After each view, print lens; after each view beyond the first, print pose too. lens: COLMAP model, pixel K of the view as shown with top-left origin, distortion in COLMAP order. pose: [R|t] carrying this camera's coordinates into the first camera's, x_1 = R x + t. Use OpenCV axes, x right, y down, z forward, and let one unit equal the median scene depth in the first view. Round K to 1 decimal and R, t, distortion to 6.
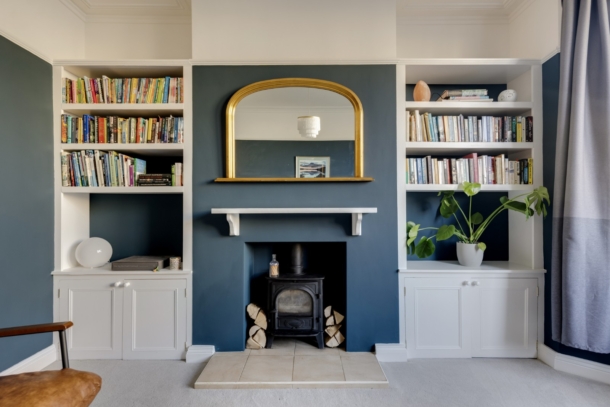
lens RADIAL K [[292.4, 0, 306.8], [0, 292.4, 201.5], [0, 0, 1]] dist [0.003087, -0.000348]
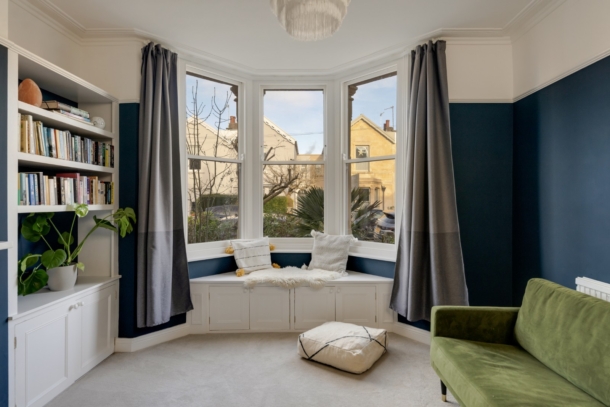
lens RADIAL K [[327.7, 0, 298.7], [0, 327.7, 200.1], [0, 0, 1]] dist [0.004723, 0.001275]
pose [[0.061635, 0.007560, 0.998070, -0.502531], [-0.009698, 0.999929, -0.006975, -0.075796], [-0.998052, -0.009250, 0.061704, 0.193690]]
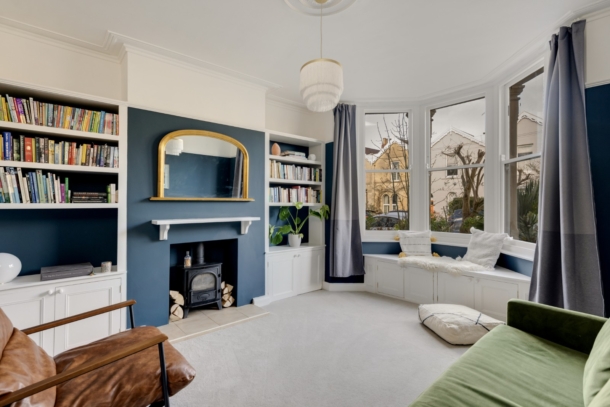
lens RADIAL K [[275.3, 0, 303.2], [0, 275.3, 202.6], [0, 0, 1]] dist [-0.002108, 0.001026]
pose [[0.766152, 0.008513, 0.642603, -0.555169], [-0.012321, 0.999923, 0.001444, -0.064009], [-0.642541, -0.009023, 0.766198, -0.376410]]
